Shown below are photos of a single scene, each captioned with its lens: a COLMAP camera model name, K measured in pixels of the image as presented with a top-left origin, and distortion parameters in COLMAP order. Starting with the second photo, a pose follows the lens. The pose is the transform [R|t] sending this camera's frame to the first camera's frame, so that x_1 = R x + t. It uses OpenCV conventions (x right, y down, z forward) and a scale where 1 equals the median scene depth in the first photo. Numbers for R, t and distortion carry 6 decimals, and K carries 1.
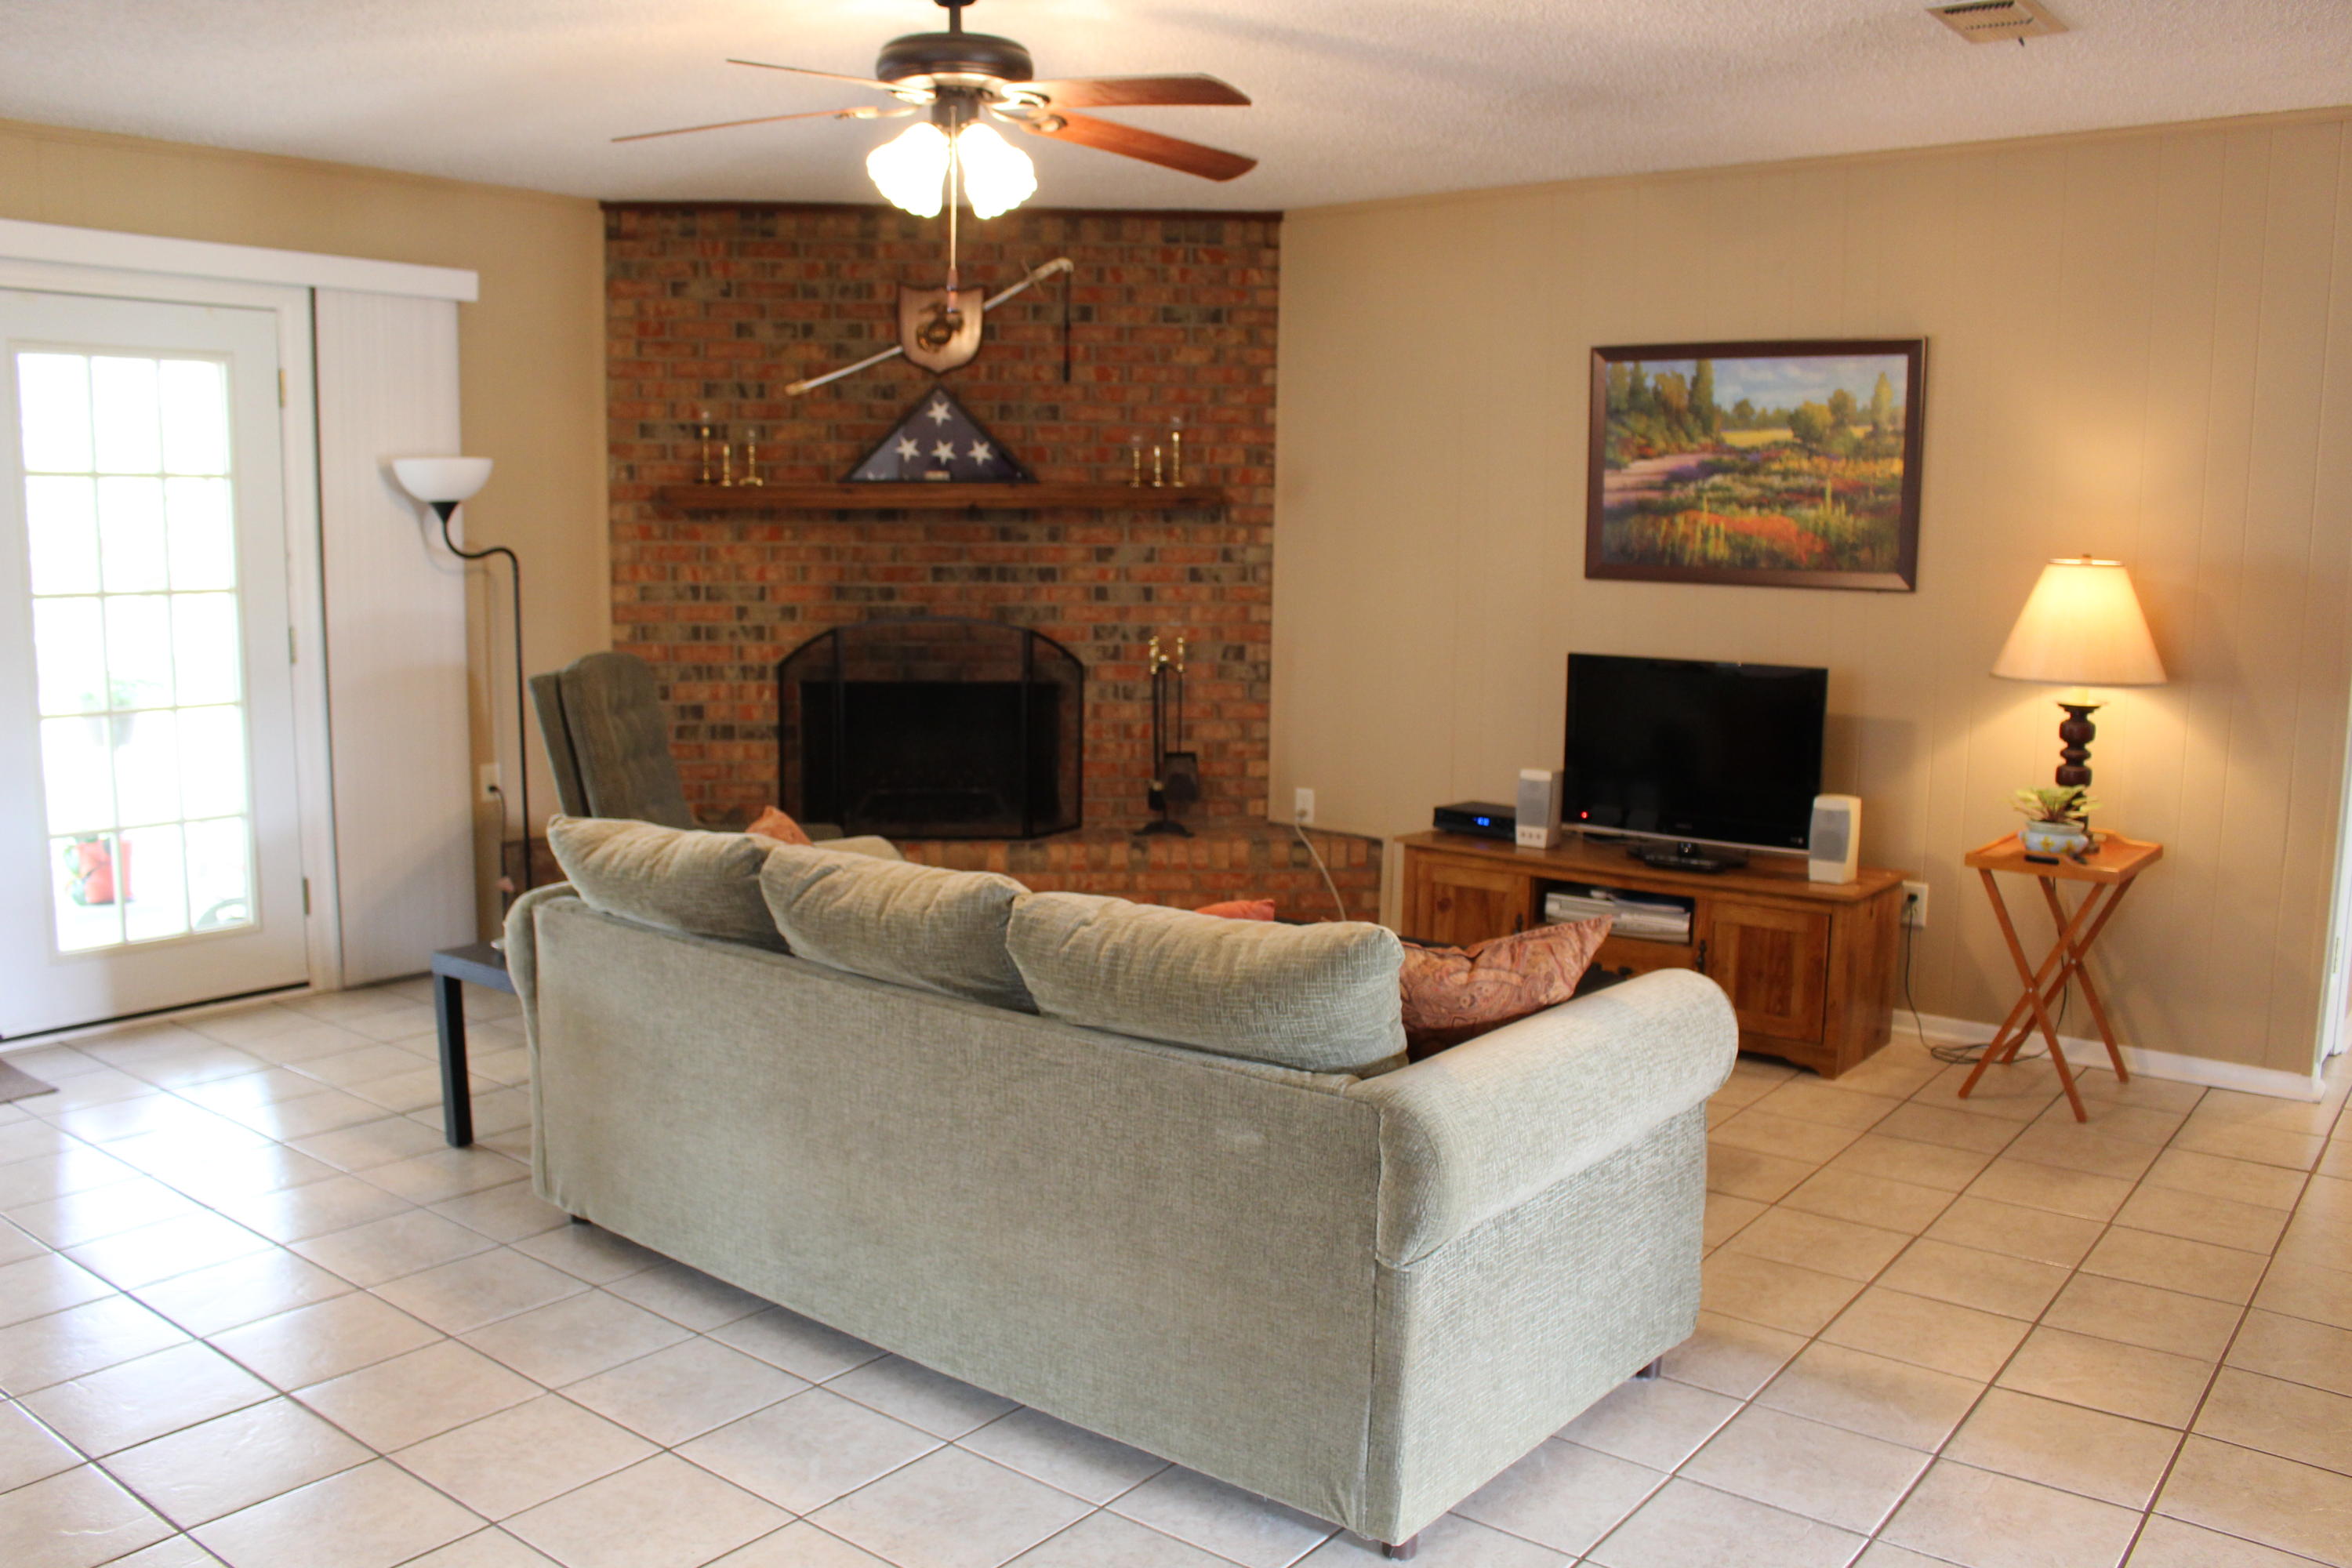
lens RADIAL K [[1932.2, 0, 1161.1], [0, 1932.2, 776.1], [0, 0, 1]] dist [-0.156009, 0.130888]
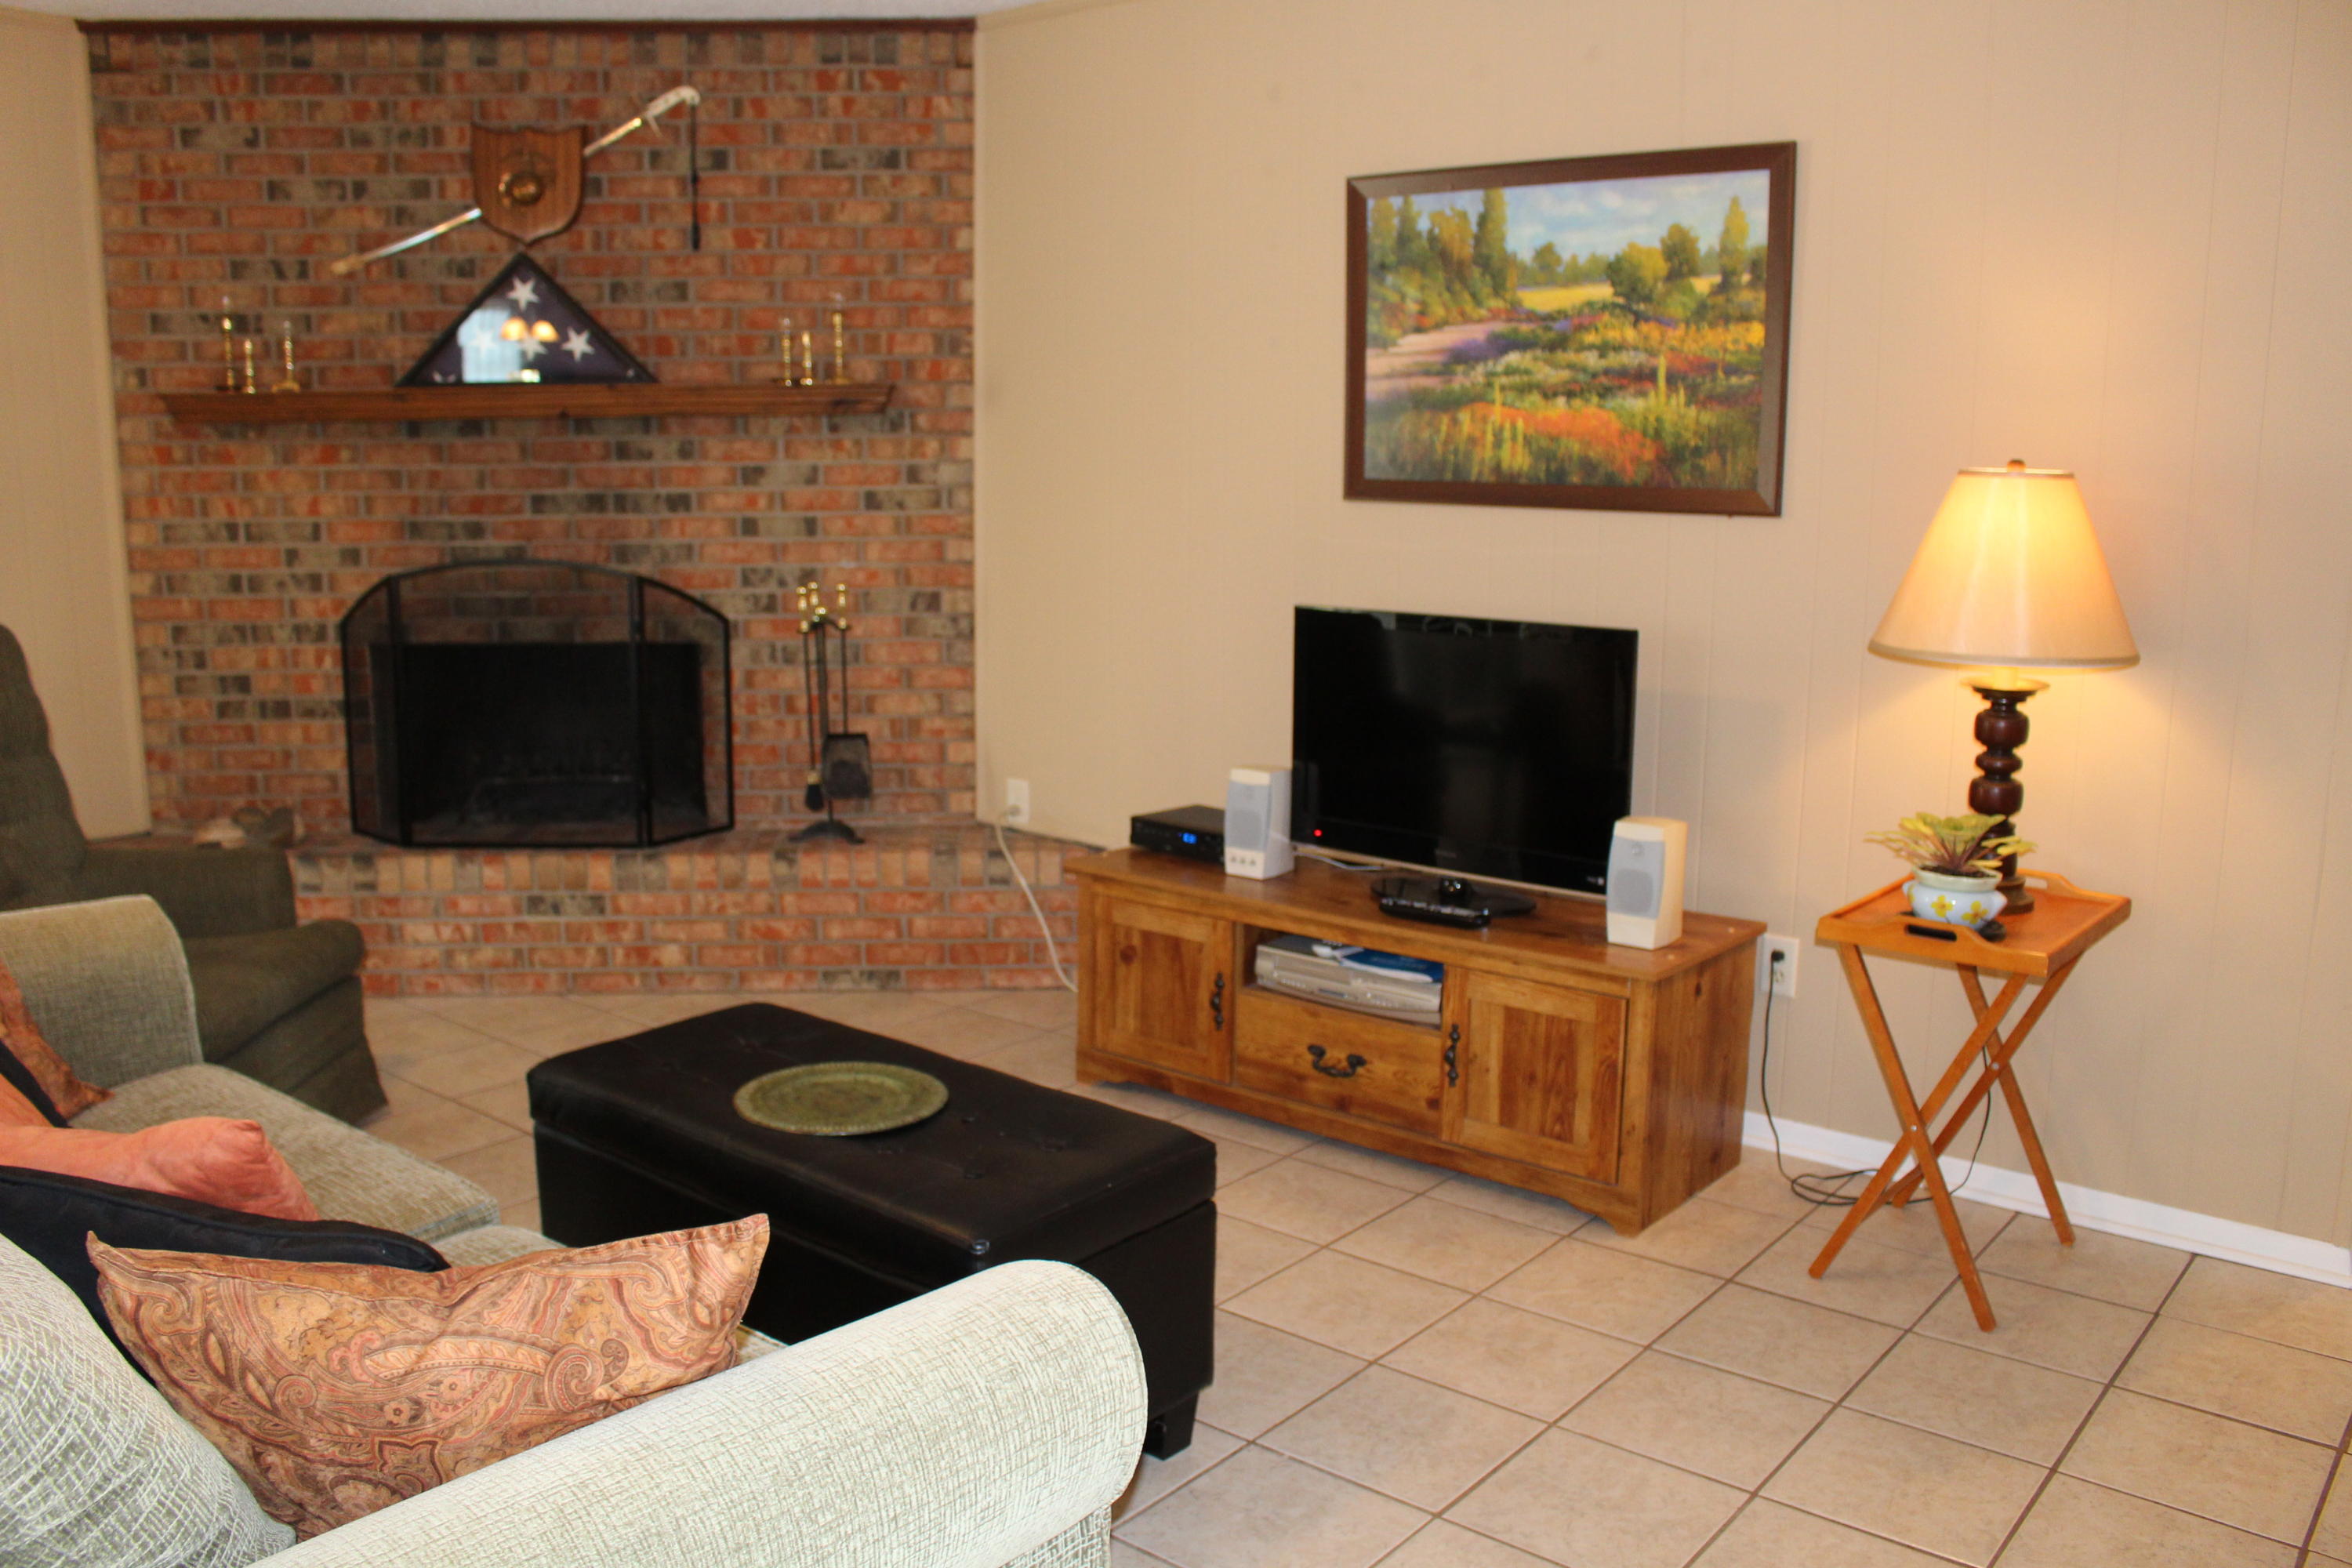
lens RADIAL K [[1932.2, 0, 1146.9], [0, 1932.2, 777.5], [0, 0, 1]] dist [-0.156009, 0.130888]
pose [[0.999399, -0.000390, -0.034671, 0.174377], [0.001731, 0.999251, 0.038663, -0.027048], [0.034630, -0.038700, 0.998651, 0.270834]]
